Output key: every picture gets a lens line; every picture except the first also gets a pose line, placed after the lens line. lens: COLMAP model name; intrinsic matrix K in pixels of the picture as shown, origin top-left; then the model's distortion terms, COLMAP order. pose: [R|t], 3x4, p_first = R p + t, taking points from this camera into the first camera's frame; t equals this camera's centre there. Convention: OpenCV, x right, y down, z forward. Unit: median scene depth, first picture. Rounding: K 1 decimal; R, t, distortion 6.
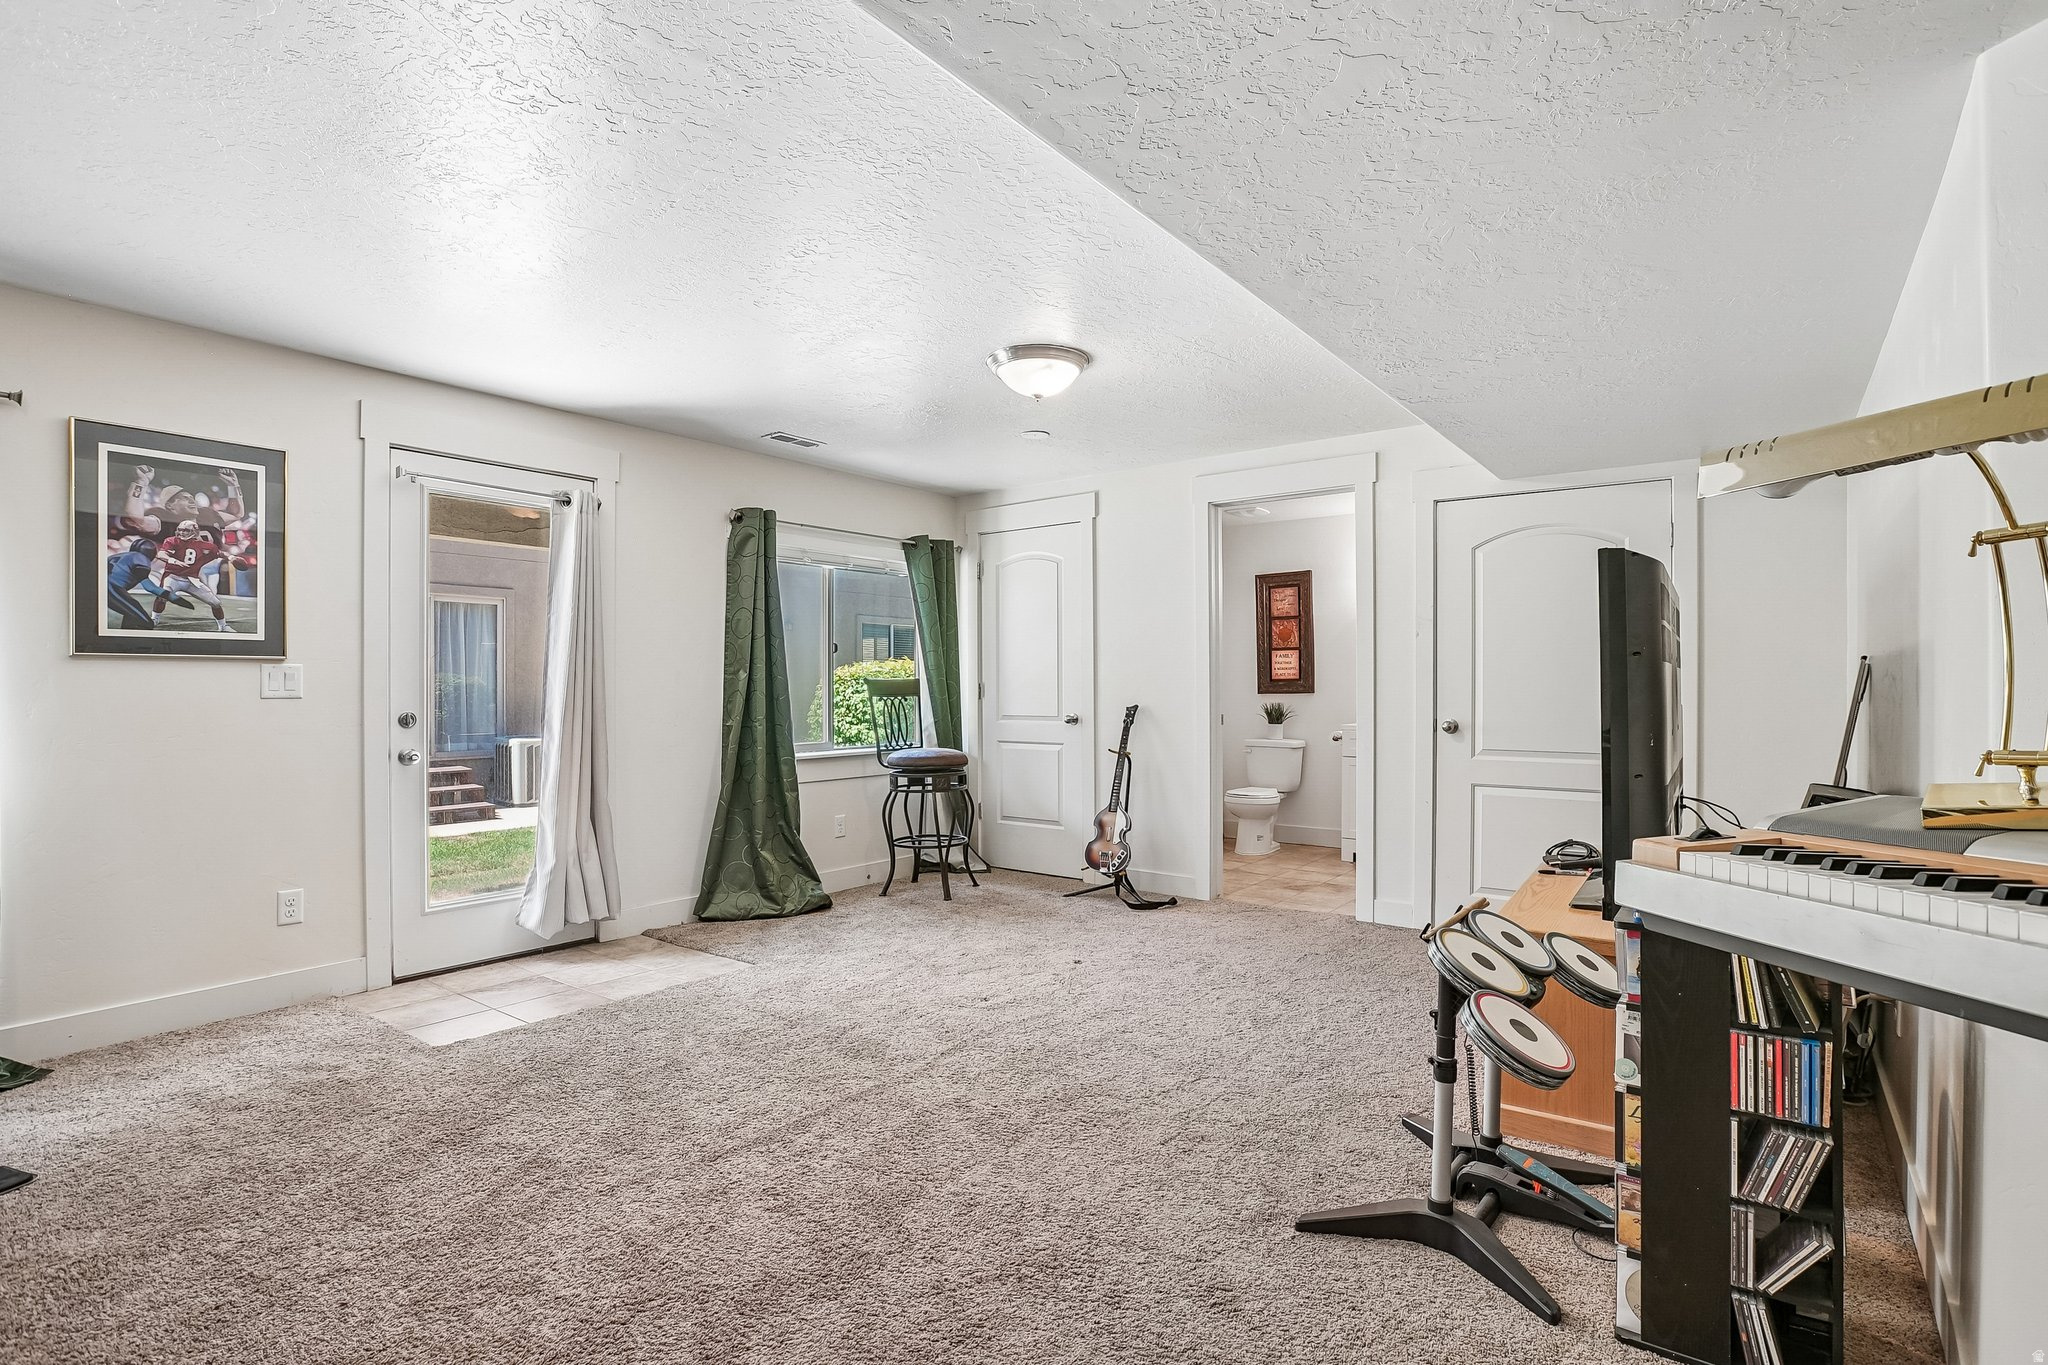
lens RADIAL K [[941.8, 0, 1037.5], [0, 941.8, 693.1], [0, 0, 1]] dist [-0.065719, 0.021819]
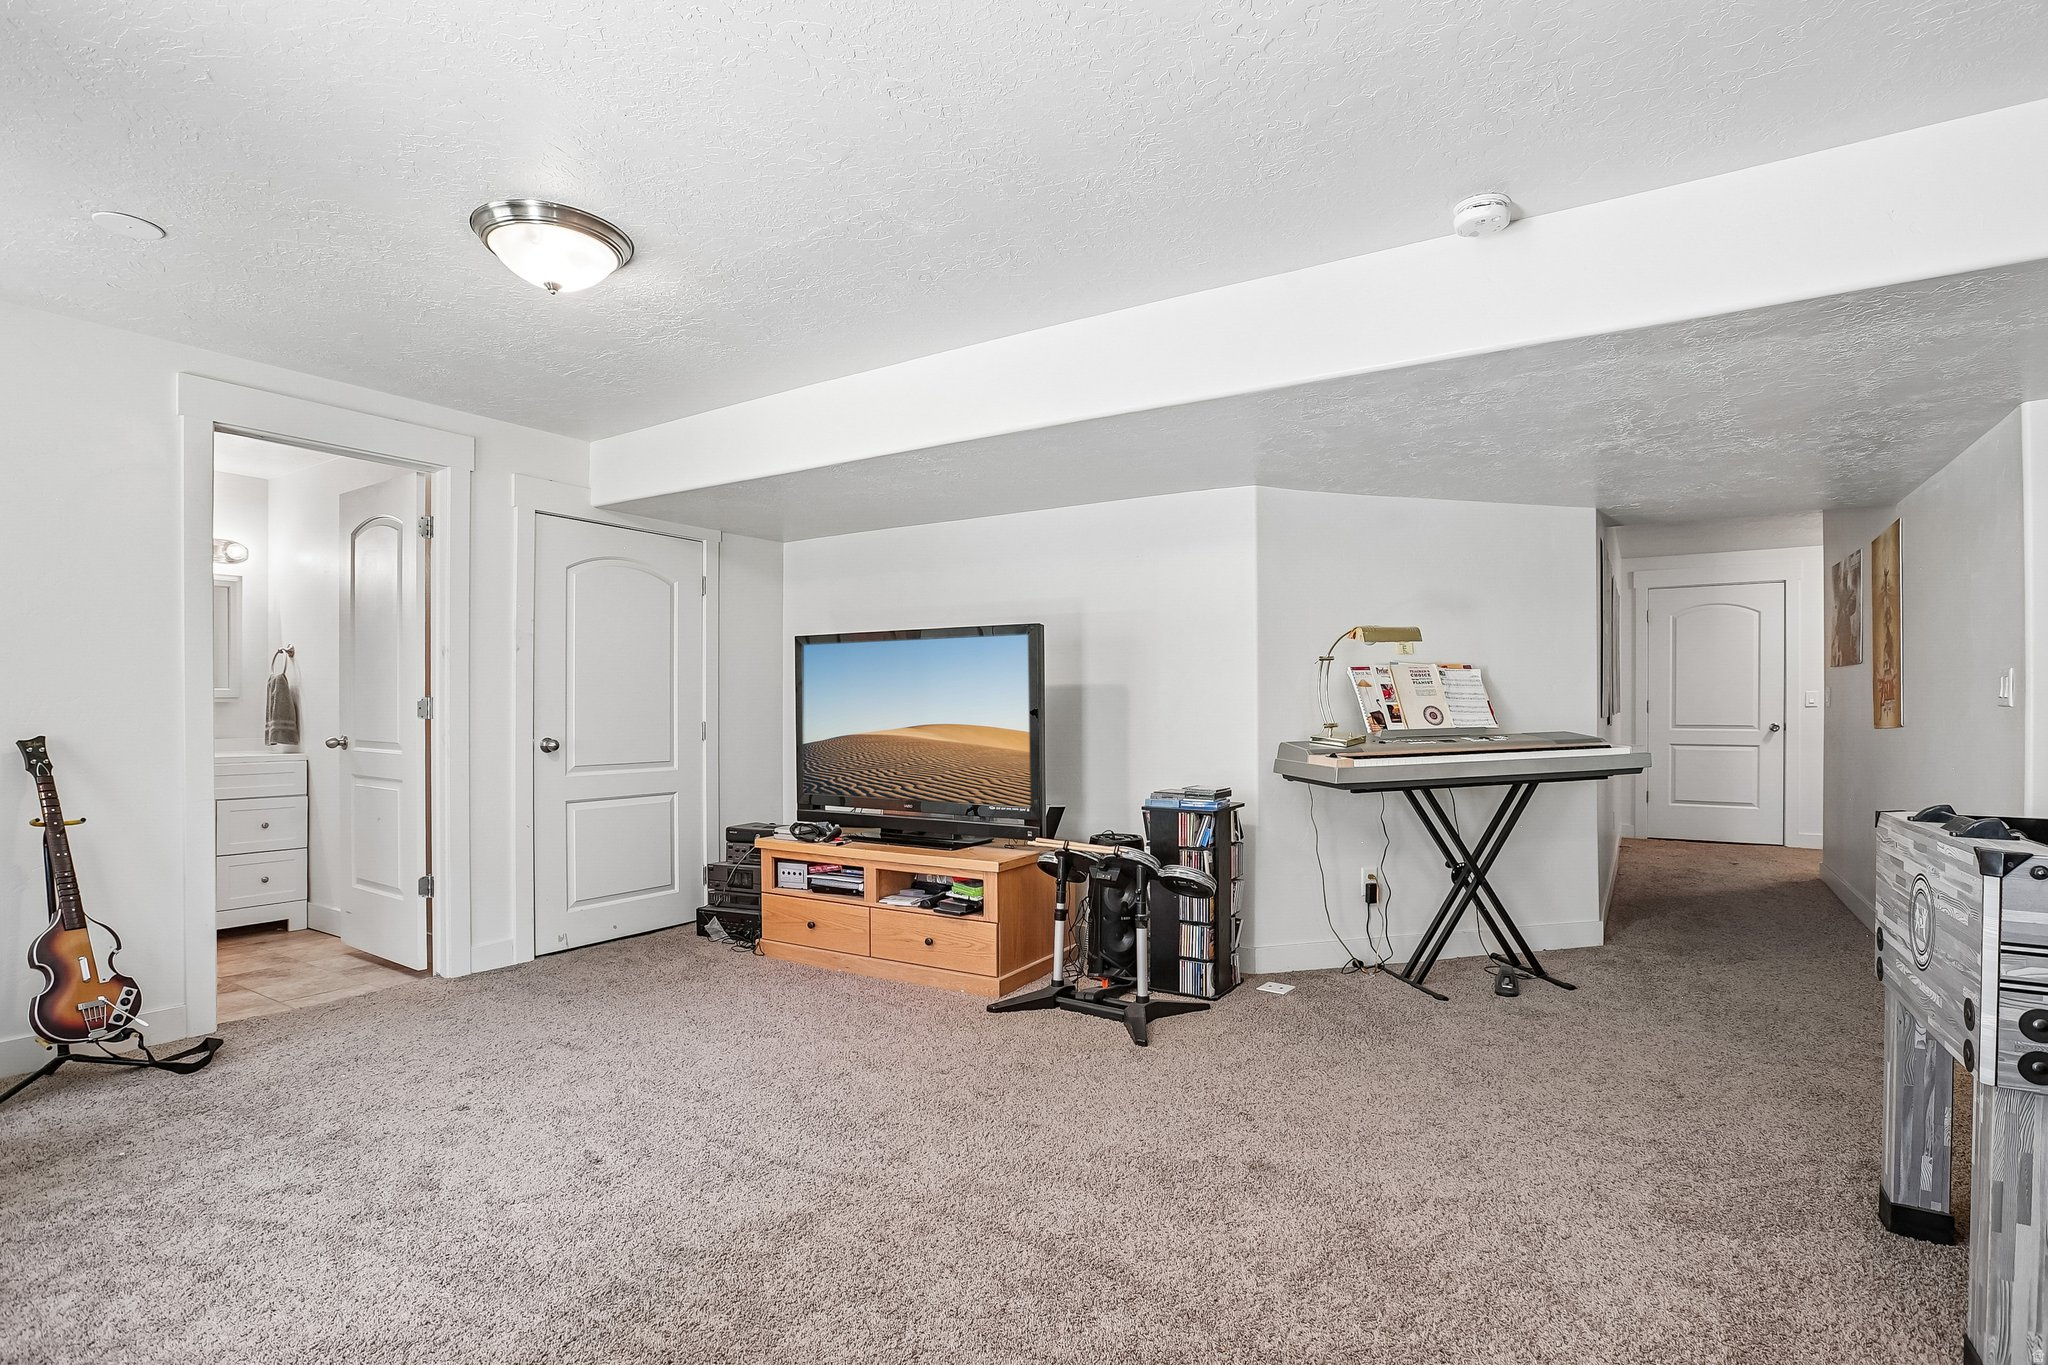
lens RADIAL K [[941.8, 0, 1037.5], [0, 941.8, 693.1], [0, 0, 1]] dist [-0.065719, 0.021819]
pose [[-0.070354, 0.019058, 0.997340, -0.695307], [0.002086, 0.999818, -0.018959, 0.000595], [-0.997520, 0.000746, -0.070381, 0.675767]]
